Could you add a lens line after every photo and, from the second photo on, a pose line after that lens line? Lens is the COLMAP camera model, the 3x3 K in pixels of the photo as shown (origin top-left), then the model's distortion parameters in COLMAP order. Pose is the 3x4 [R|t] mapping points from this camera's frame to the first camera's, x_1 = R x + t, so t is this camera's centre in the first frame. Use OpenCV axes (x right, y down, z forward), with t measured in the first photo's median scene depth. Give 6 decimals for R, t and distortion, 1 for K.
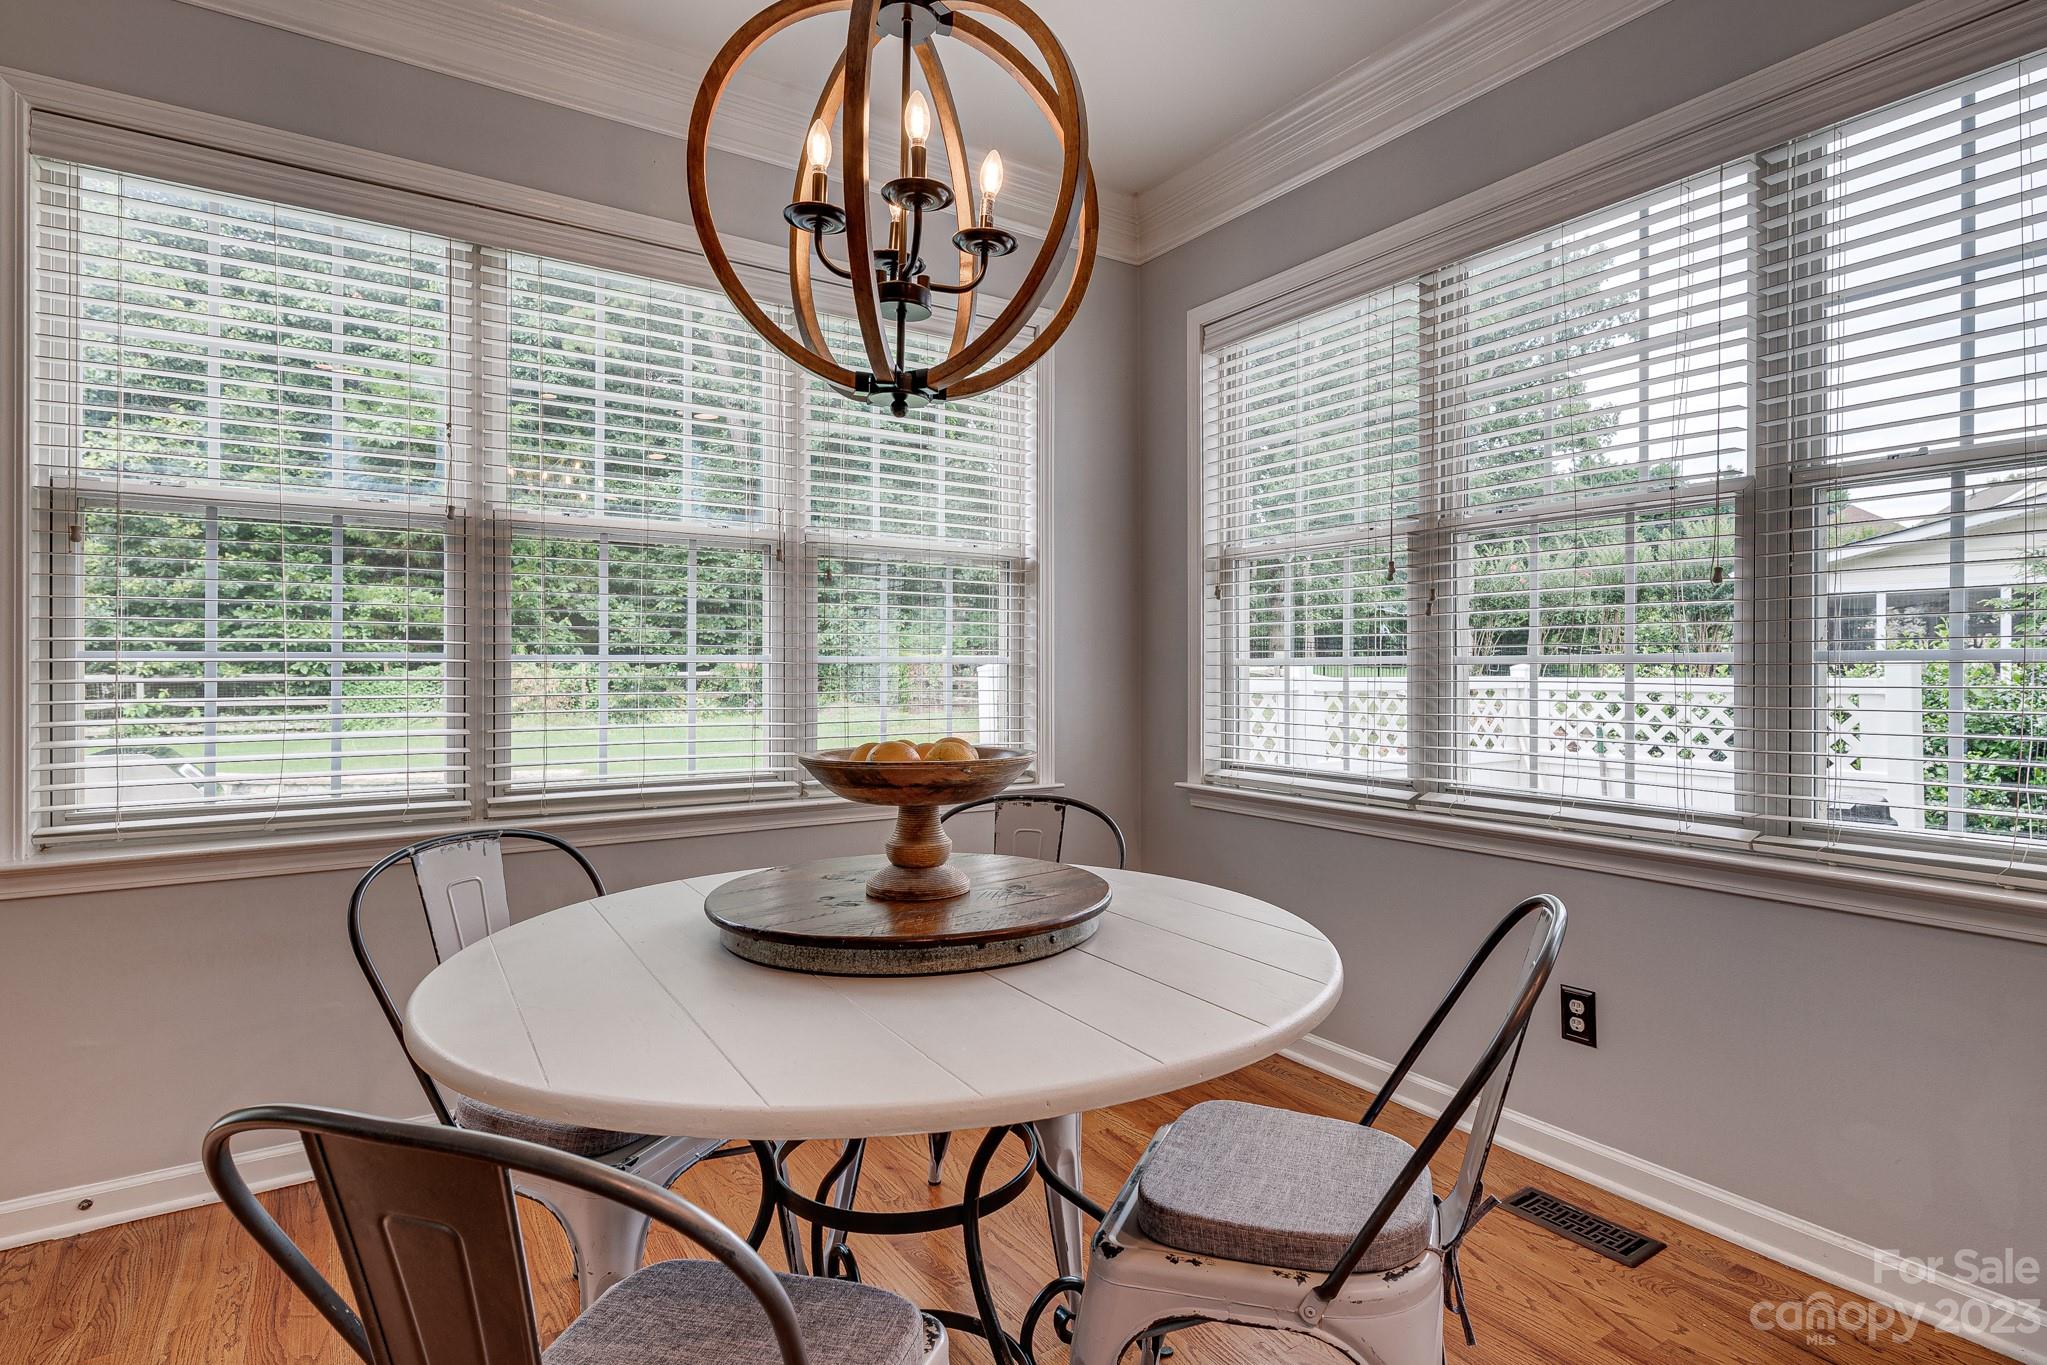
lens RADIAL K [[1025.0, 0, 1041.0], [0, 1025.0, 654.4], [0, 0, 1]] dist [0.020004, -0.010212]
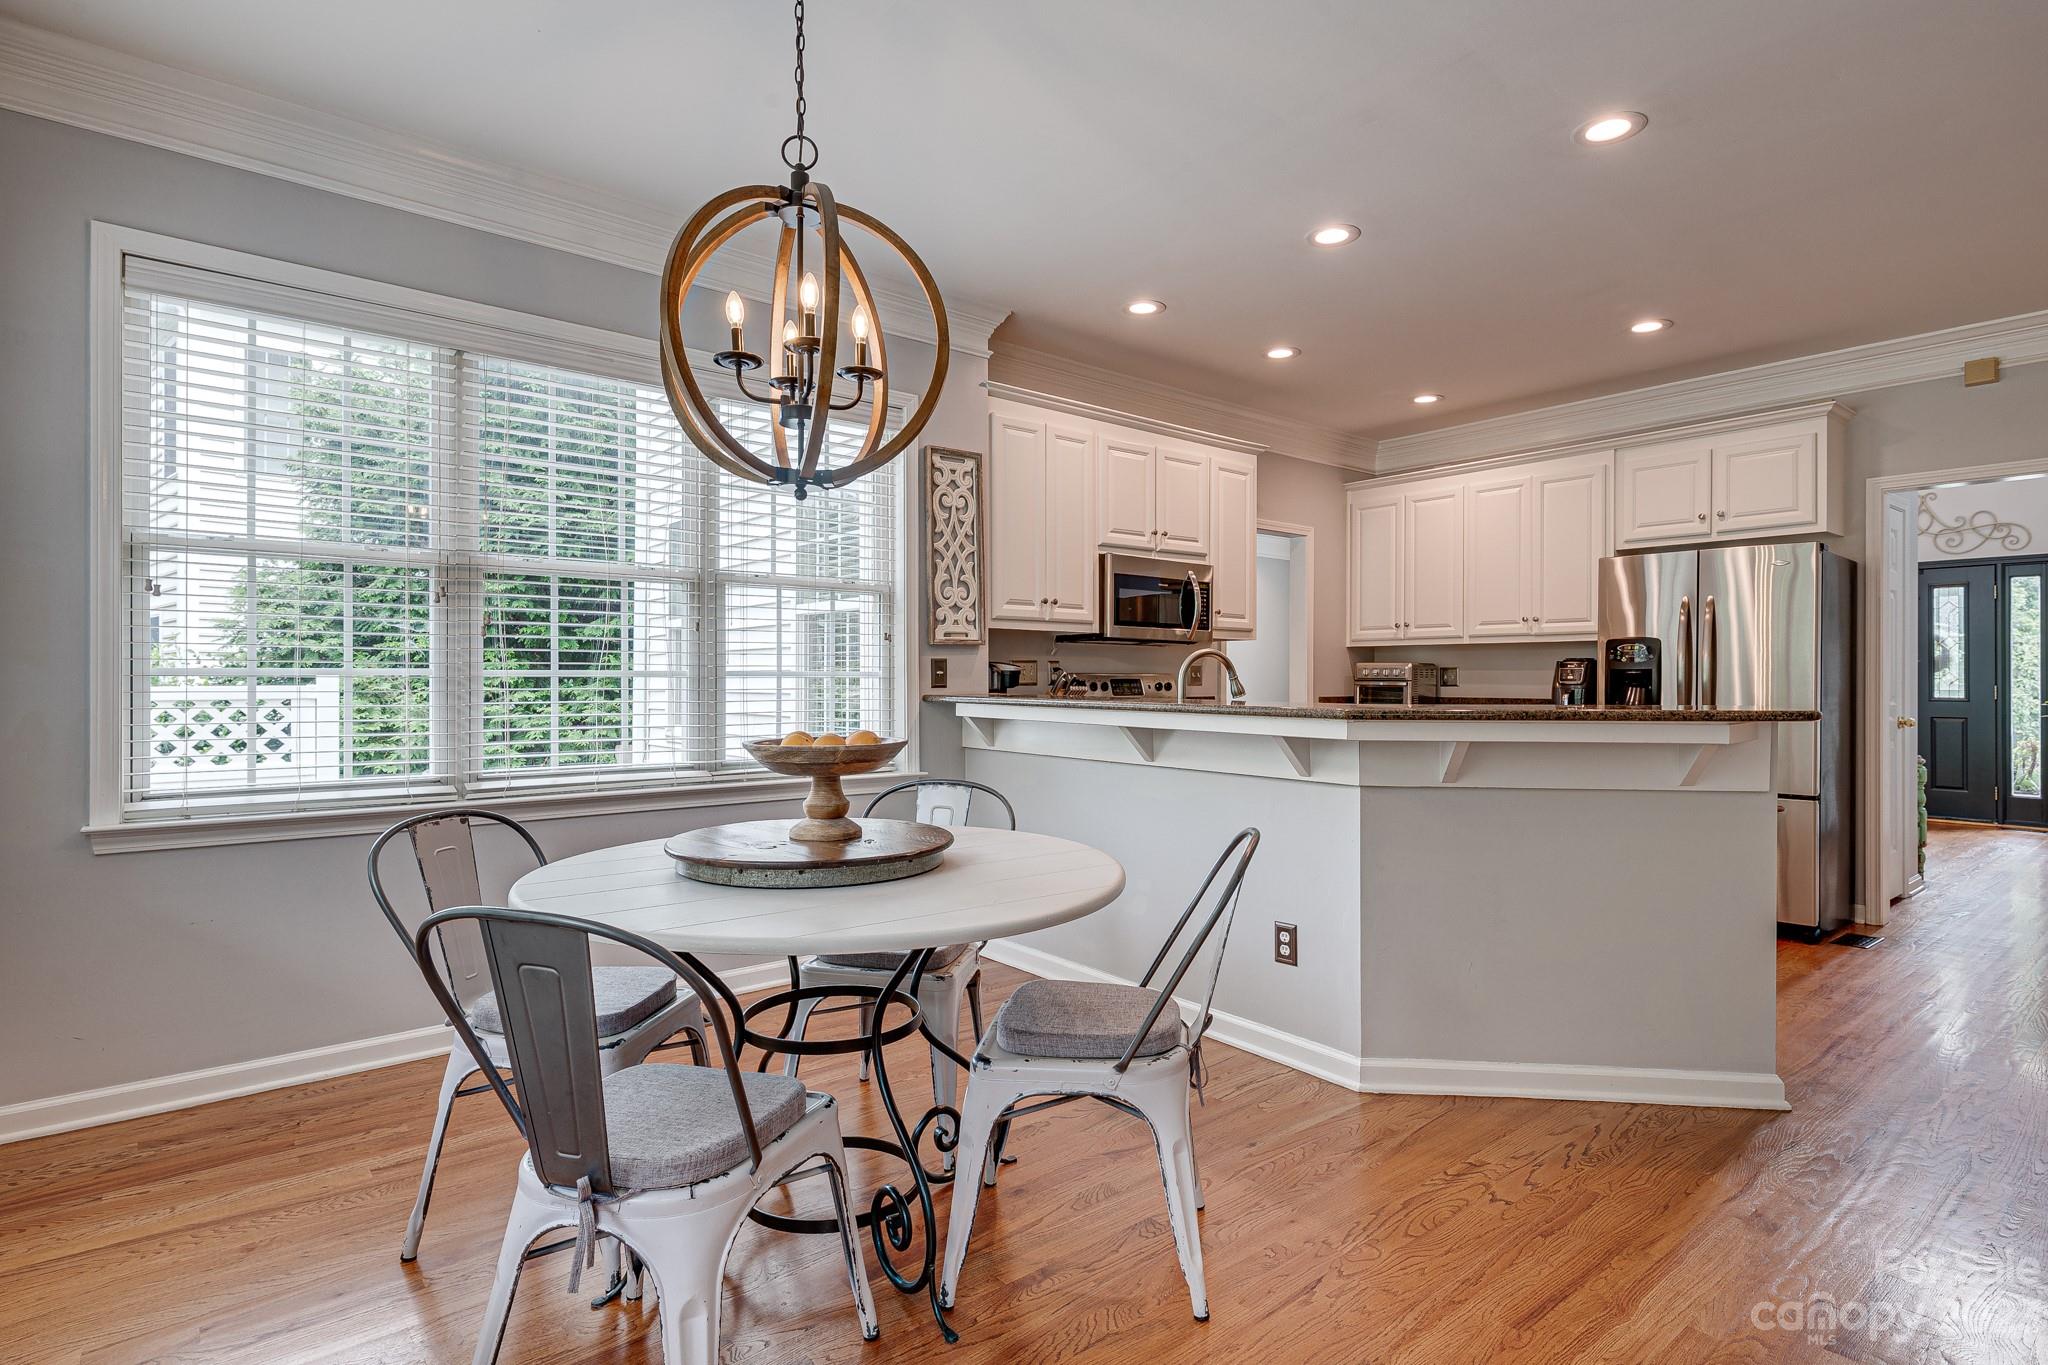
lens RADIAL K [[1025.5, 0, 1038.2], [0, 1025.5, 684.0], [0, 0, 1]] dist [0.020004, -0.010212]
pose [[-0.090927, -0.008014, 0.995825, -0.700160], [-0.018123, 0.999815, 0.006391, -0.001334], [-0.995693, -0.017466, -0.091055, 0.359578]]
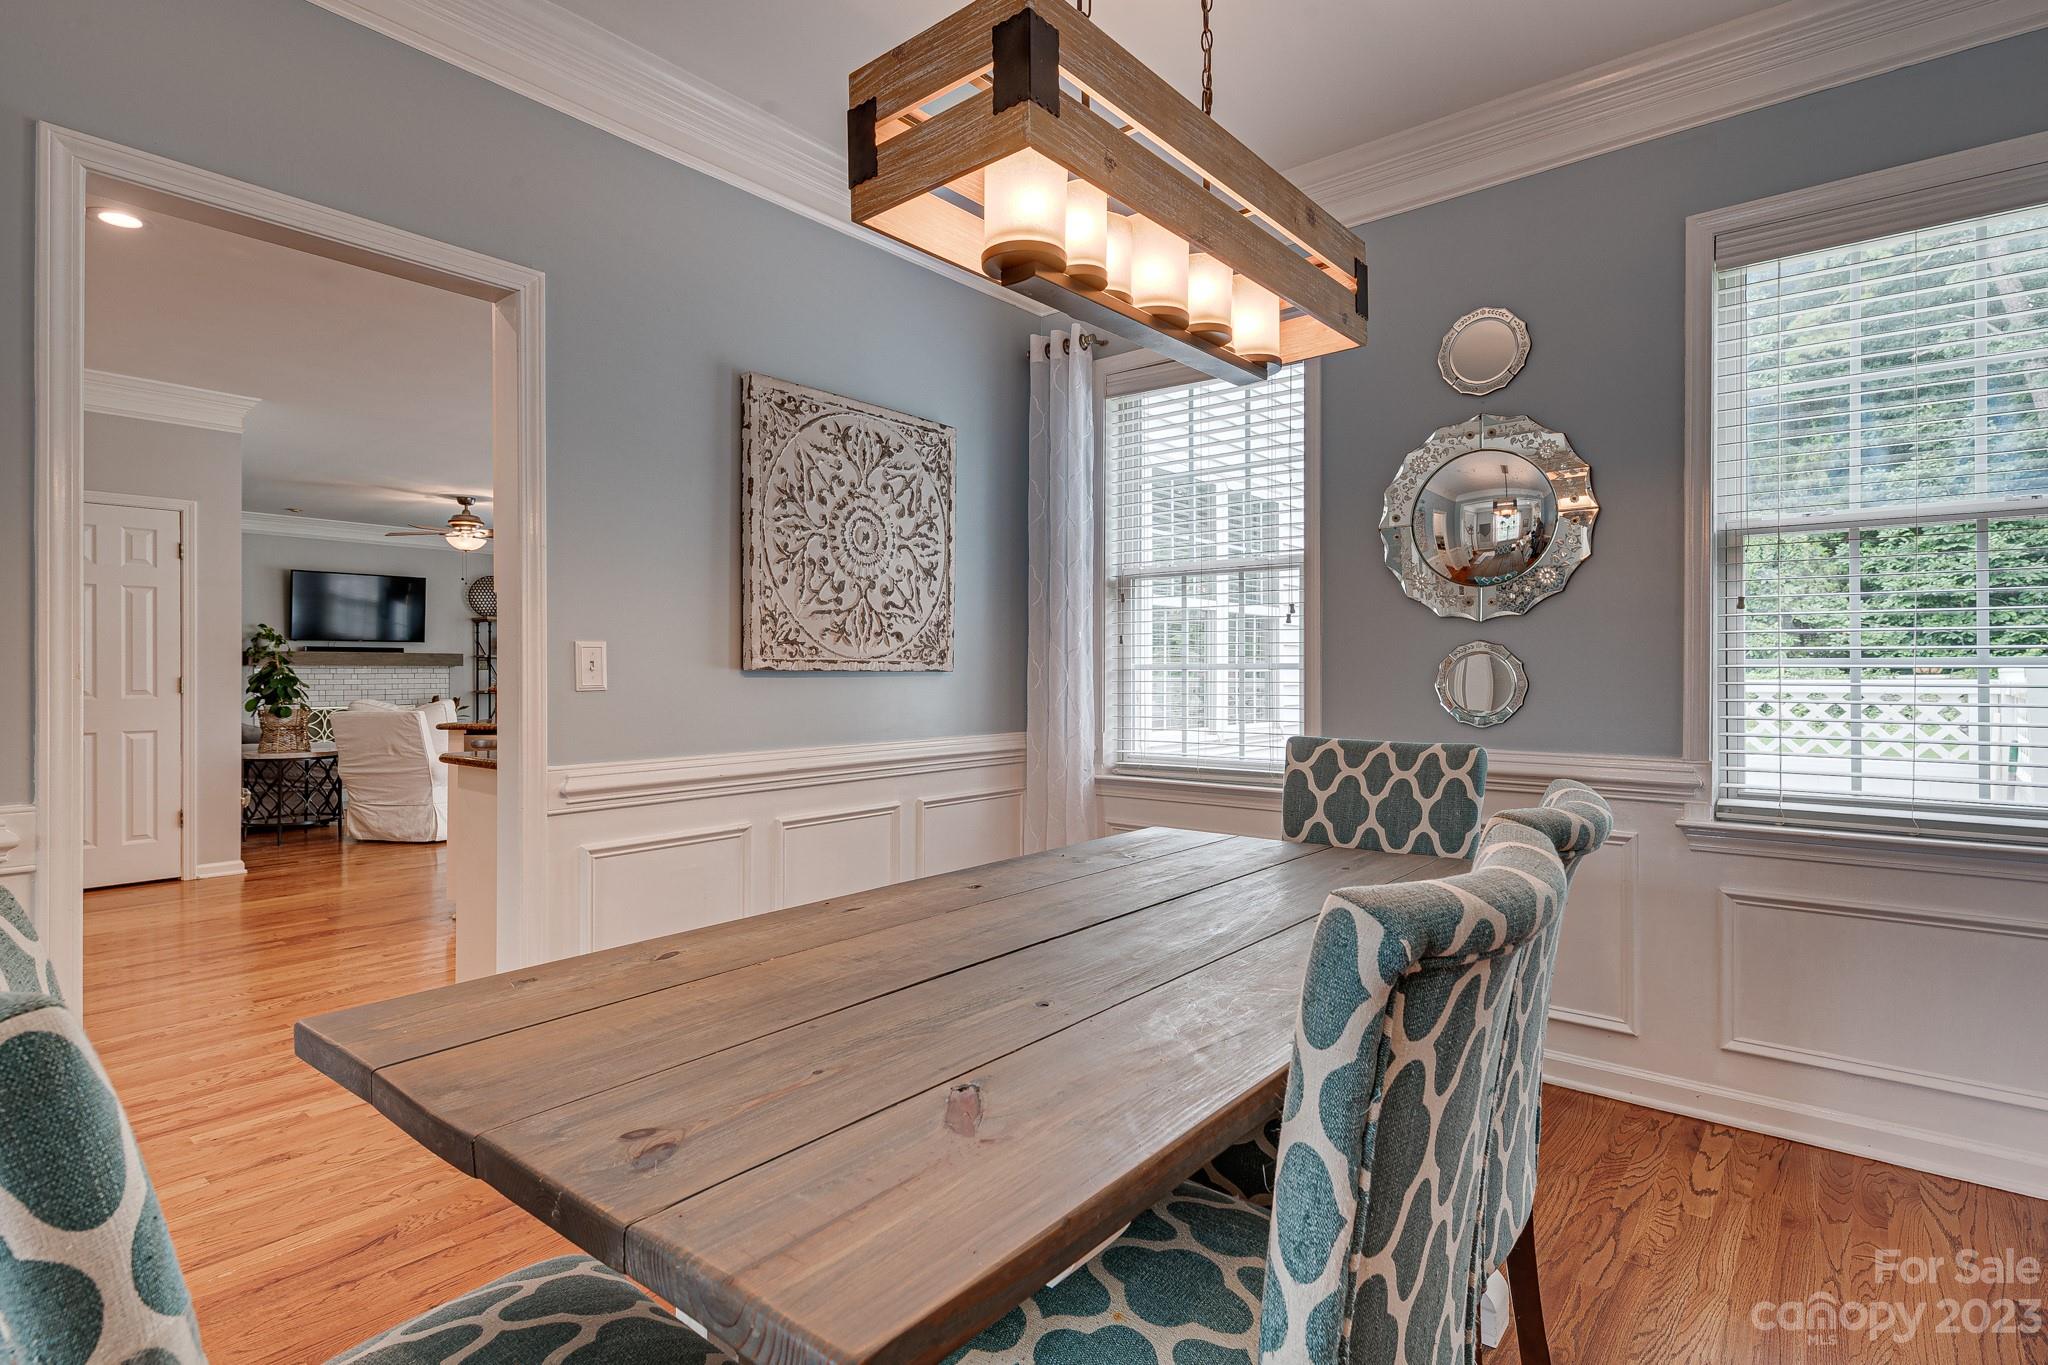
lens RADIAL K [[1025.5, 0, 1035.9], [0, 1025.5, 669.5], [0, 0, 1]] dist [0.020004, -0.010212]
pose [[0.282915, -0.007090, -0.959119, 1.886578], [0.018982, 0.999818, -0.001791, 0.003797], [0.958957, -0.017699, 0.282998, 0.035473]]
